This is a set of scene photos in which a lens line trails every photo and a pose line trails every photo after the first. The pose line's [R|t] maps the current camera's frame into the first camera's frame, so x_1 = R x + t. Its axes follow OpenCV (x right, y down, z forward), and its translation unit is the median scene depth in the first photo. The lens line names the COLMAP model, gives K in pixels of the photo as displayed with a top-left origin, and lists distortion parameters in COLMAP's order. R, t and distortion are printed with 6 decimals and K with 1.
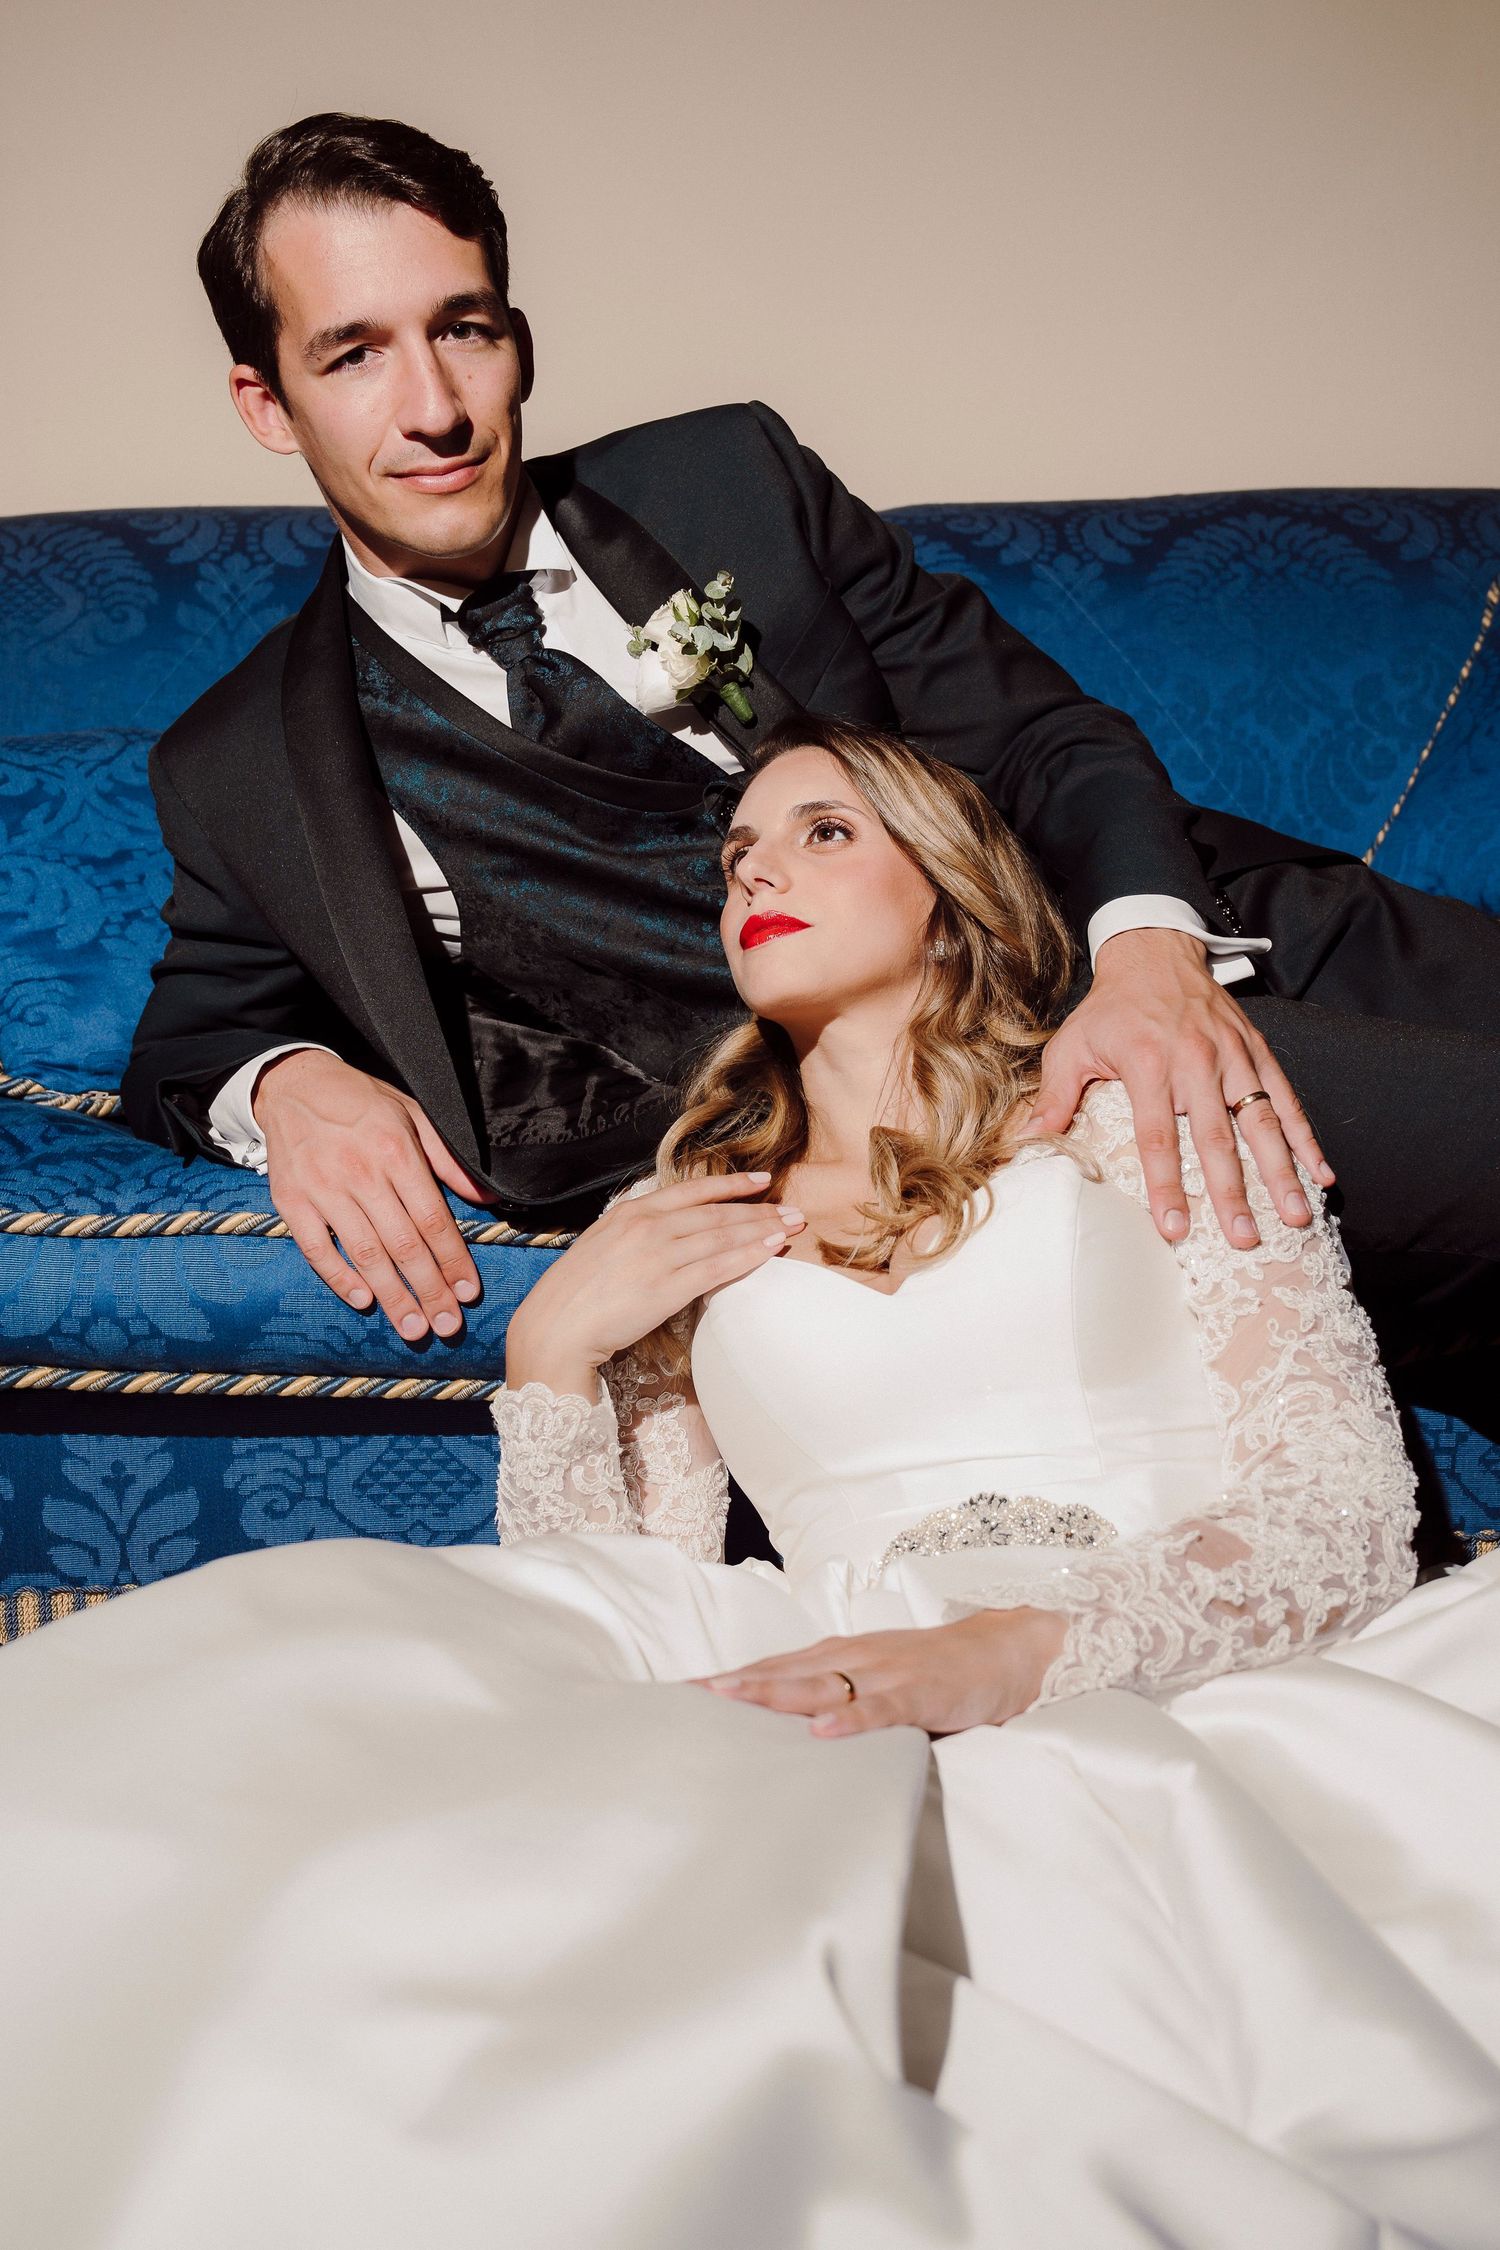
lens RADIAL K [[2299.7, 0, 750.0], [0, 2299.7, 1125.0], [0, 0, 1]] dist [-0.157261, 0.570462]
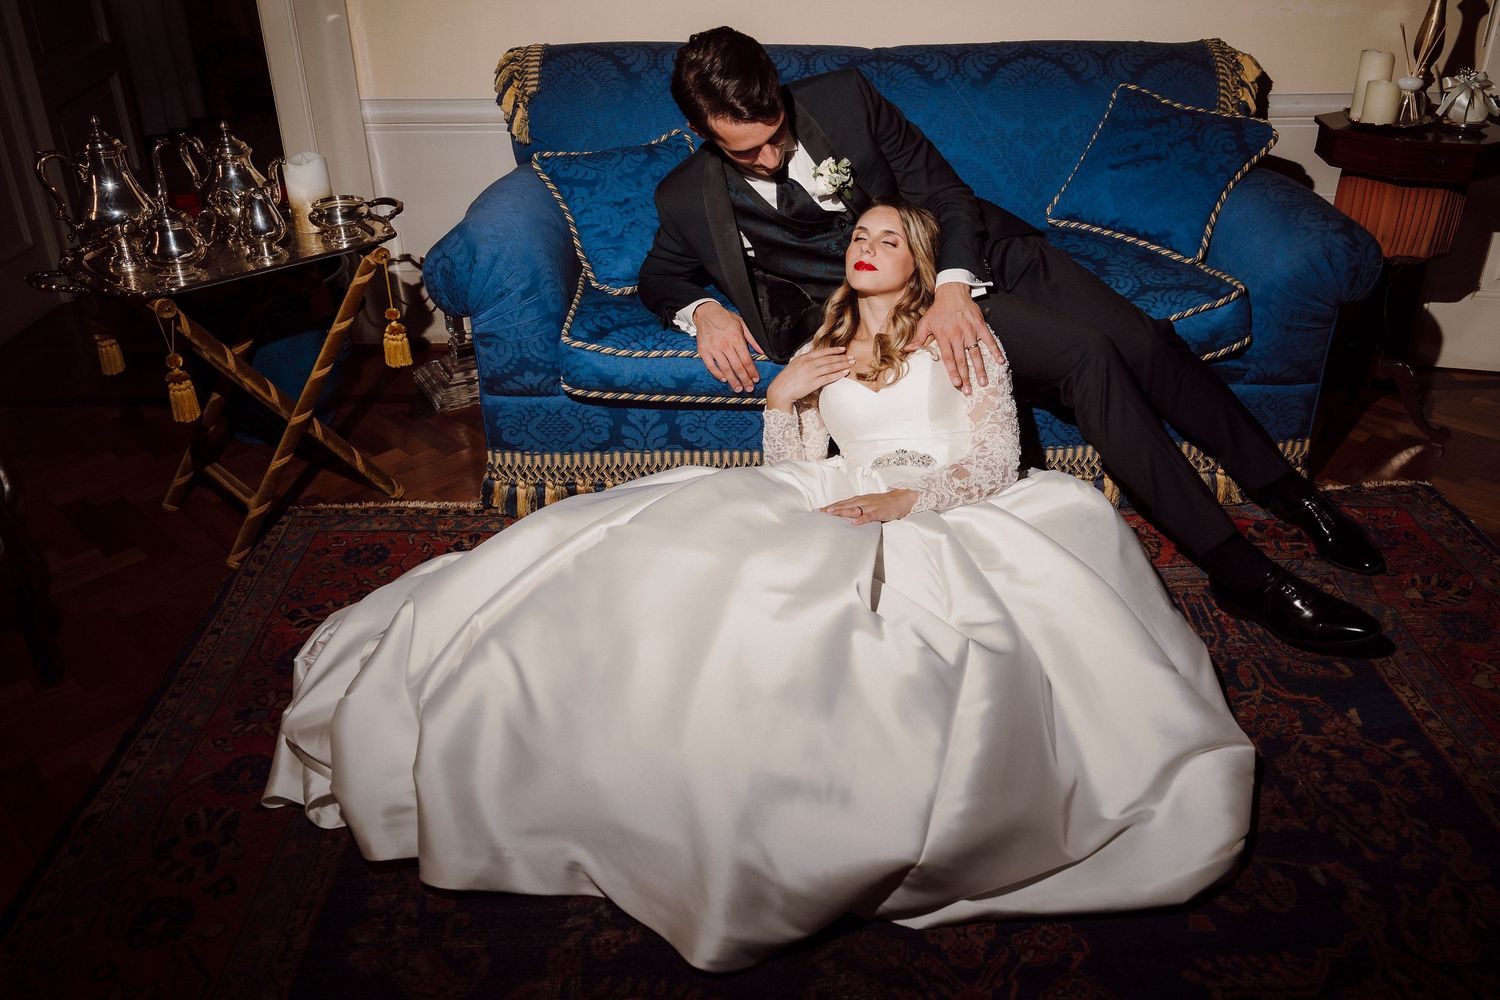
lens RADIAL K [[1081.0, 0, 750.0], [0, 1081.0, 500.0], [0, 0, 1]] dist [-0.077705, -0.000869]
pose [[0.998281, 0.037644, -0.044919, -0.050809], [-0.020346, 0.941378, 0.336740, -0.304596], [0.054962, -0.335247, 0.940526, -0.587343]]
